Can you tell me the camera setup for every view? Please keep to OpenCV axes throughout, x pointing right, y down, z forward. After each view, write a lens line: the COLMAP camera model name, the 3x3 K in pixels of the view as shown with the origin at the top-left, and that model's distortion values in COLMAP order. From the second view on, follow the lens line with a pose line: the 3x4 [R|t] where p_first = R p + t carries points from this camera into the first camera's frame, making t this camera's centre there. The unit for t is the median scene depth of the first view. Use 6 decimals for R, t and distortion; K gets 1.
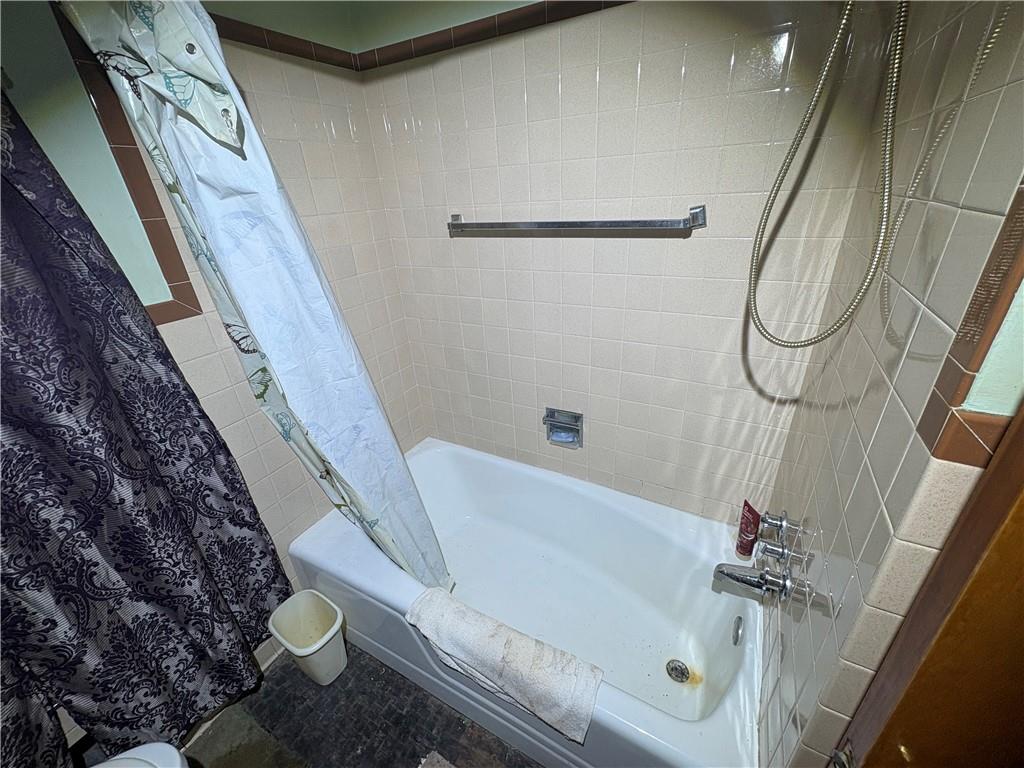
lens RADIAL K [[406.3, 0, 510.5], [0, 406.3, 384.7], [0, 0, 1]] dist [0.003032, -0.000007]
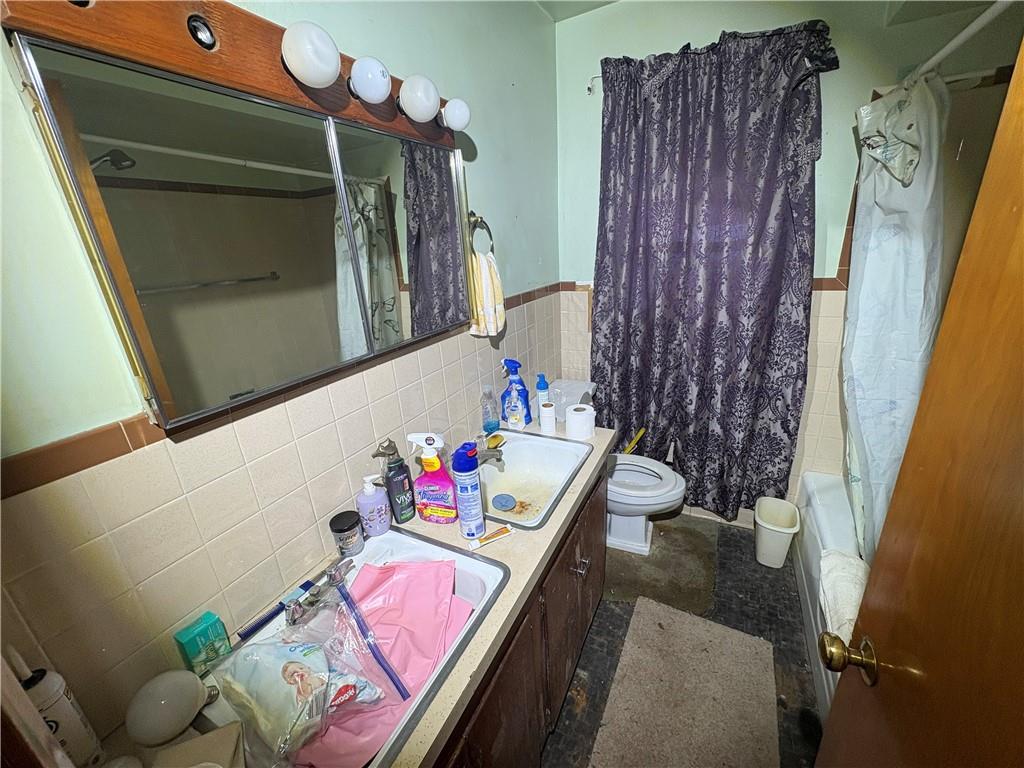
lens RADIAL K [[406.3, 0, 512.7], [0, 406.3, 379.7], [0, 0, 1]] dist [0.003032, -0.000007]
pose [[0.024588, 0.372644, -0.927649, 0.749731], [-0.383680, 0.860384, 0.335453, 0.081599], [0.923139, 0.347672, 0.164131, -0.275114]]
